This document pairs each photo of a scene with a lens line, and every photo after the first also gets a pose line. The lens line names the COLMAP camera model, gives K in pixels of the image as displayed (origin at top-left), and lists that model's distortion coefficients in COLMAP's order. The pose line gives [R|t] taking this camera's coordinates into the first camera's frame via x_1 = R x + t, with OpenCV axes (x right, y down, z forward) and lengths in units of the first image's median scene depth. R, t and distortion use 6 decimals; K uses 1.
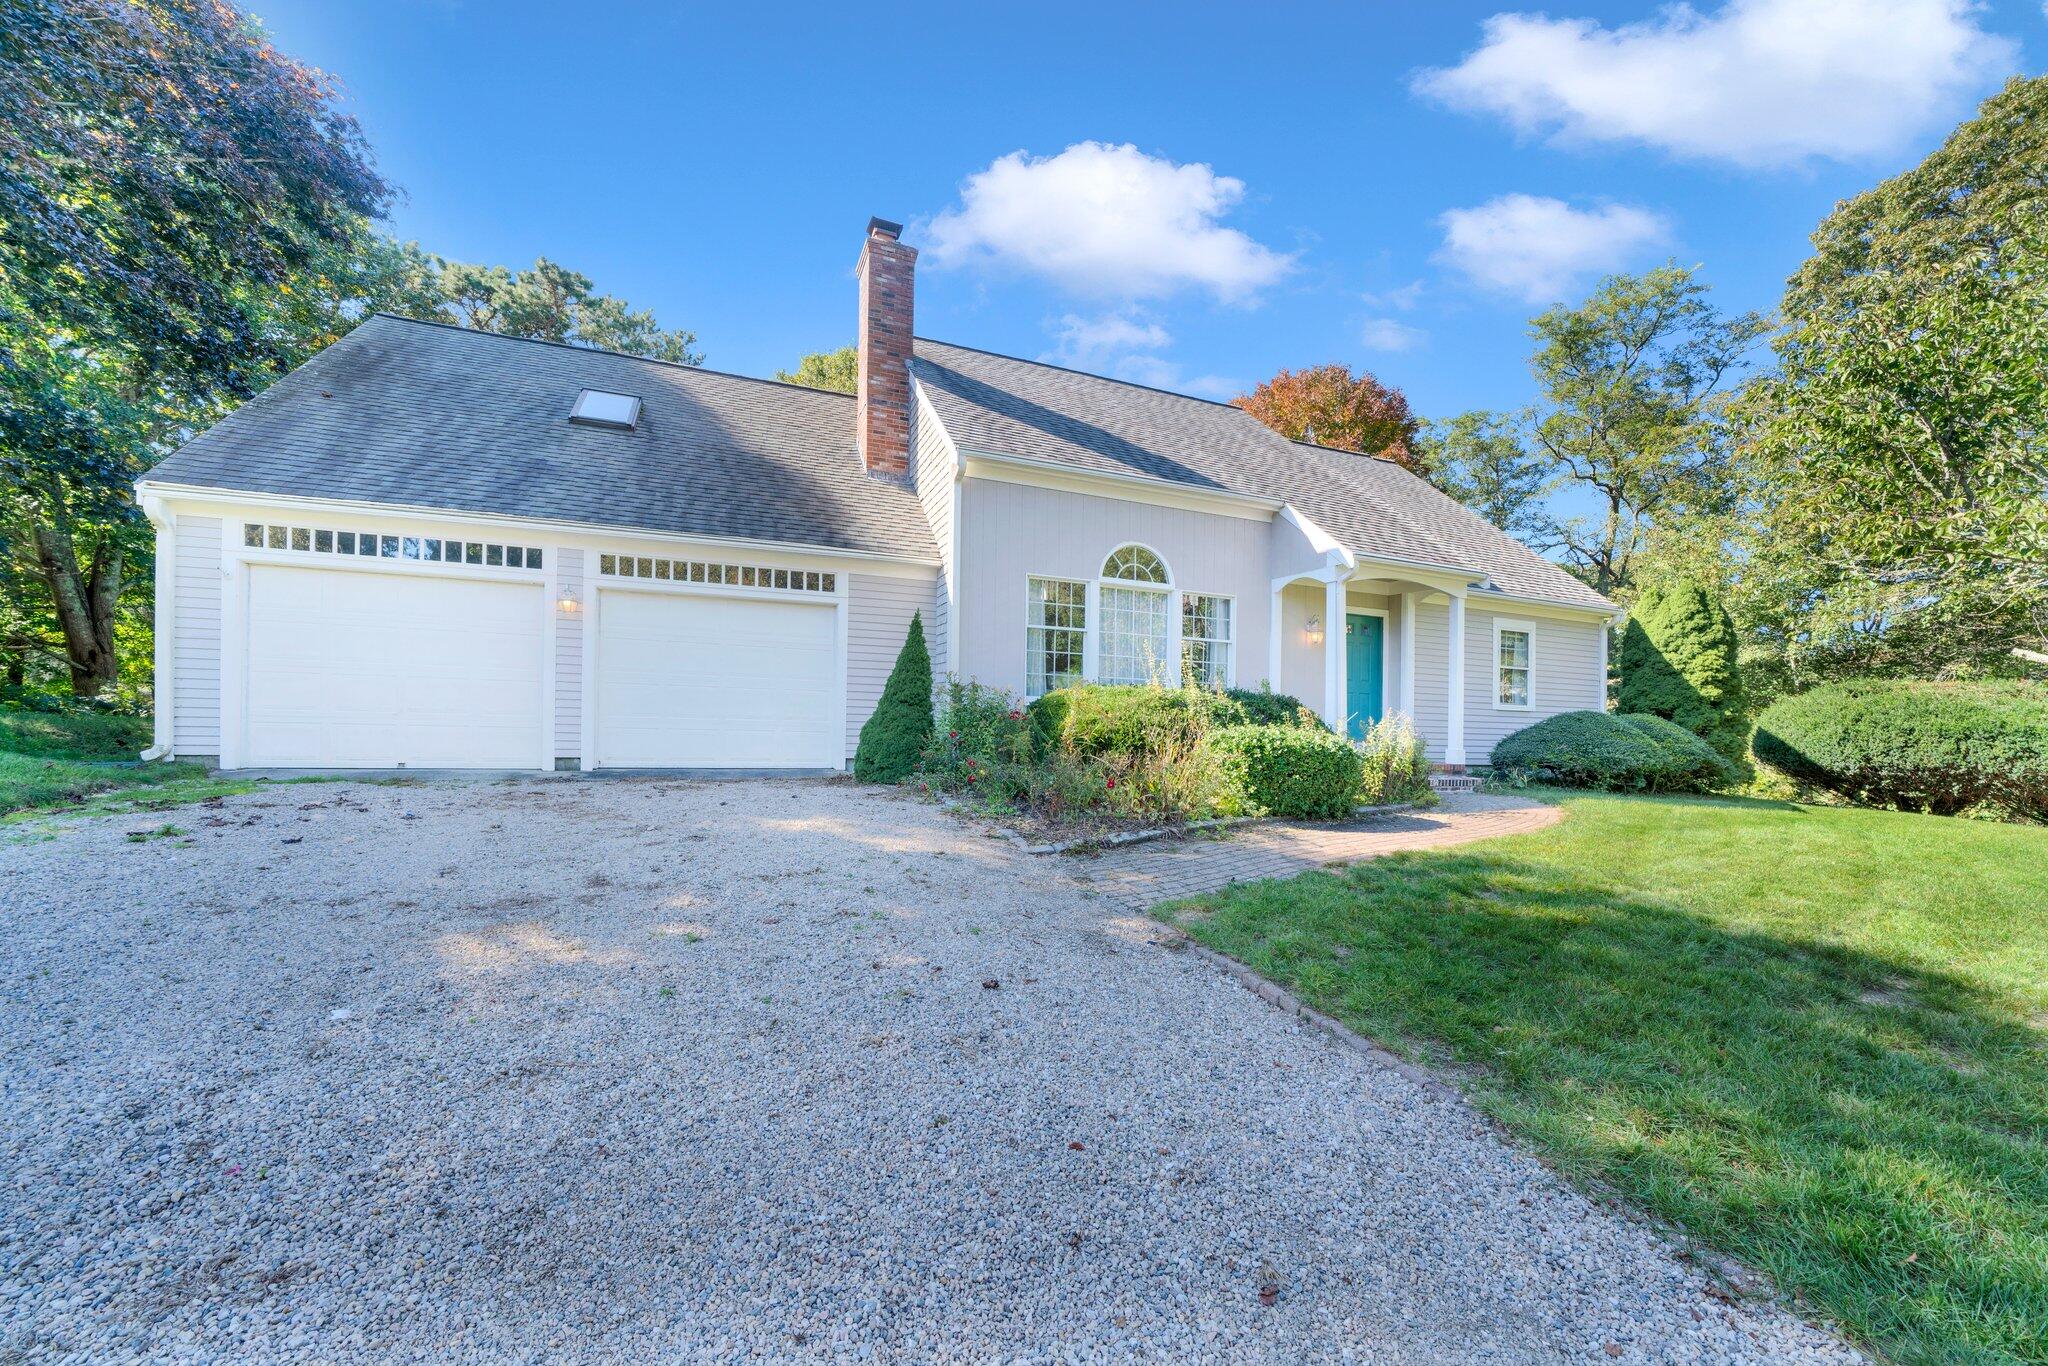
lens RADIAL K [[693.1, 0, 984.7], [0, 693.1, 766.0], [0, 0, 1]] dist [-0.018041, 0.000843]
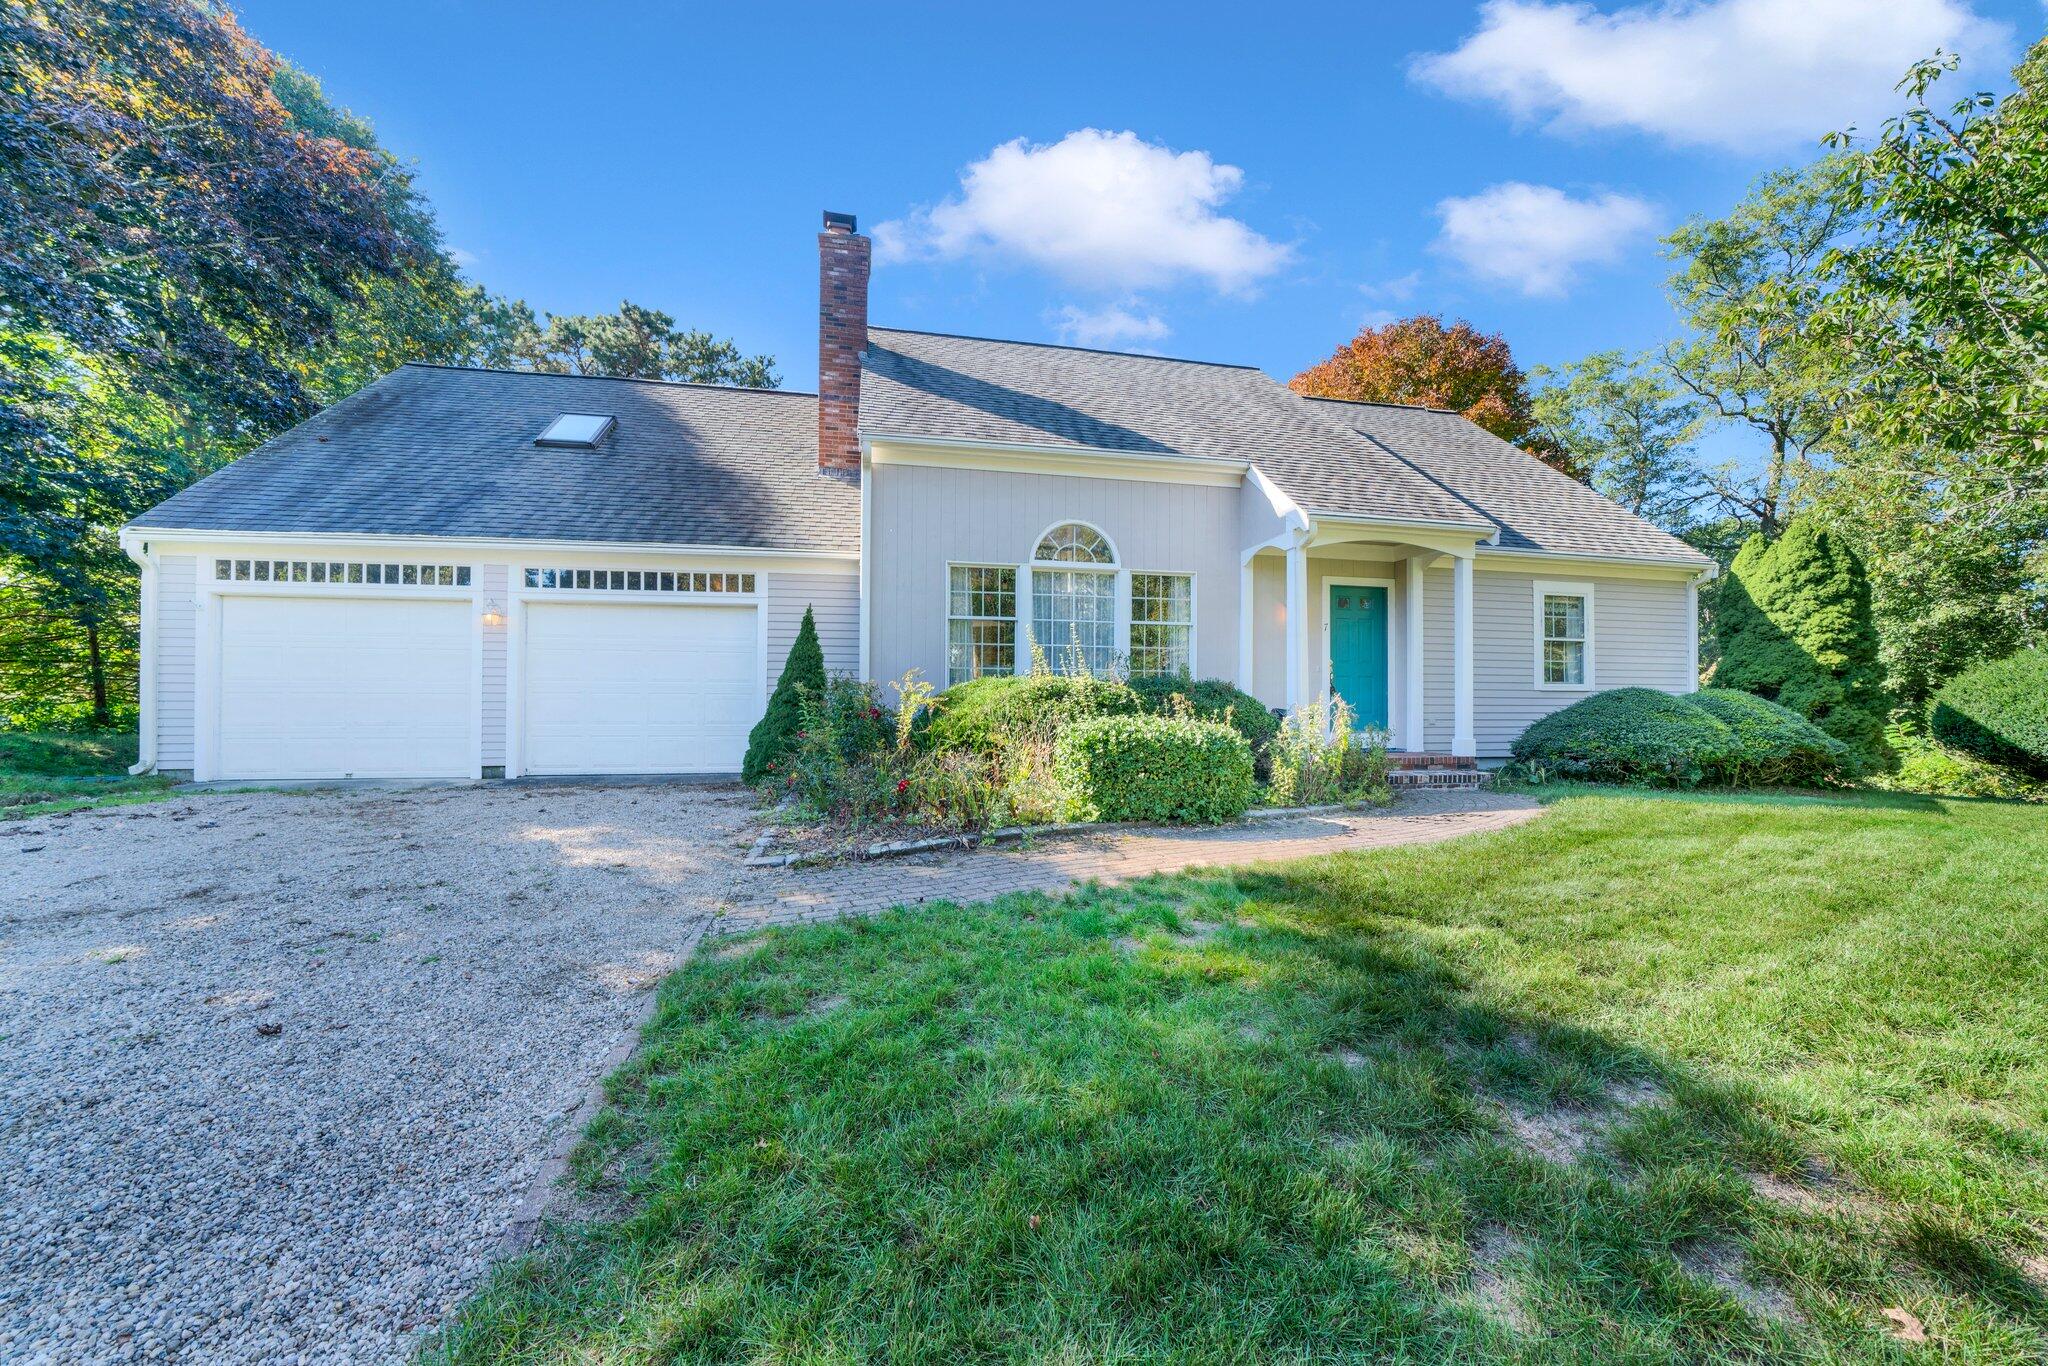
lens RADIAL K [[693.1, 0, 1012.8], [0, 693.1, 761.4], [0, 0, 1]] dist [-0.018041, 0.000843]
pose [[0.987853, -0.017484, -0.154403, 0.261238], [0.016039, 0.999815, -0.010599, 0.003275], [0.154560, 0.007994, 0.987951, 0.083025]]
